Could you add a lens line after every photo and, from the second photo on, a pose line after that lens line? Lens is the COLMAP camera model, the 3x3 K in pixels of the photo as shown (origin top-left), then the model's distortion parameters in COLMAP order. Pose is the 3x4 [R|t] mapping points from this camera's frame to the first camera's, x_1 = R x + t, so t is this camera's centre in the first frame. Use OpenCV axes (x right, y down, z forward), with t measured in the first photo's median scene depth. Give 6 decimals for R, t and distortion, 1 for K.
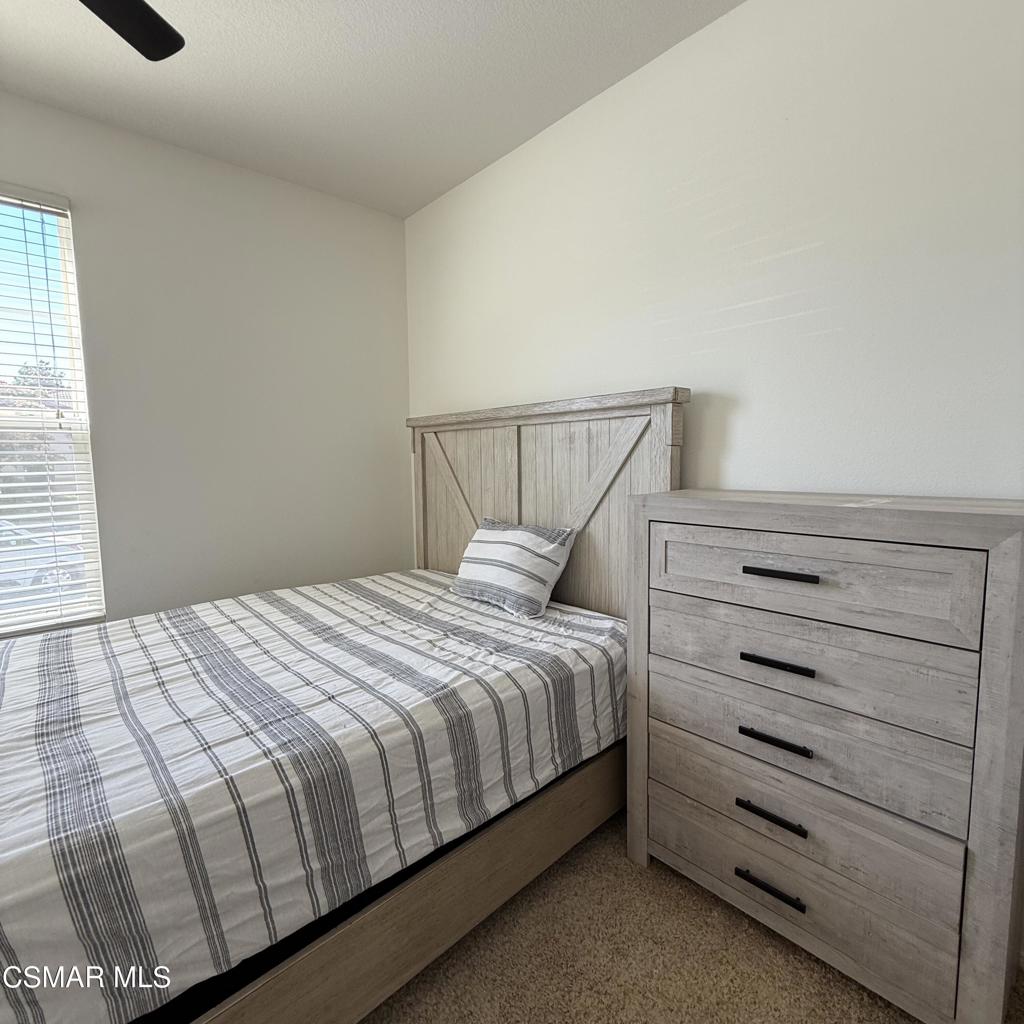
lens RADIAL K [[545.6, 0, 511.7], [0, 545.6, 509.9], [0, 0, 1]] dist [-0.003059, -0.000509]
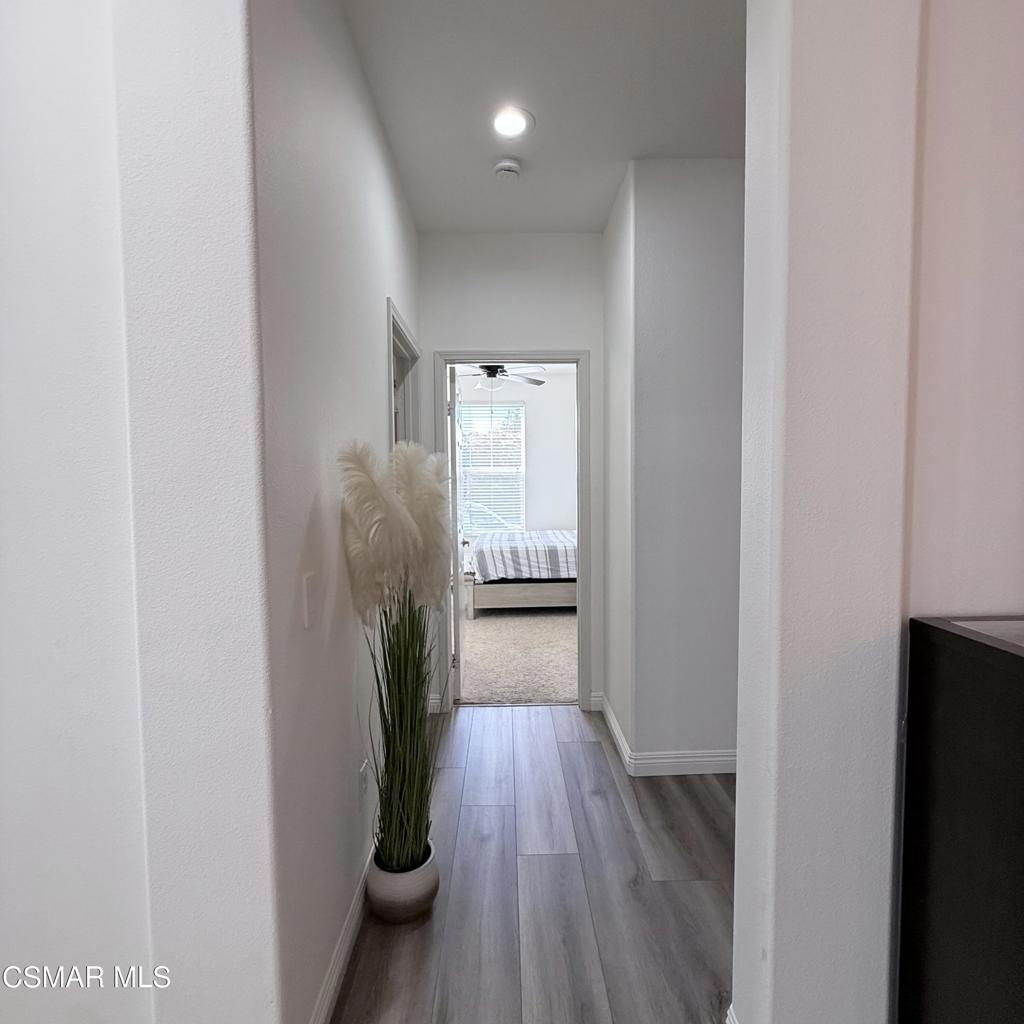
lens RADIAL K [[545.6, 0, 513.2], [0, 545.6, 511.2], [0, 0, 1]] dist [-0.003059, -0.000509]
pose [[0.753035, 0.045020, -0.656439, 2.717353], [-0.068305, 0.997615, -0.009938, 0.231785], [0.654426, 0.052321, 0.754314, -3.078508]]
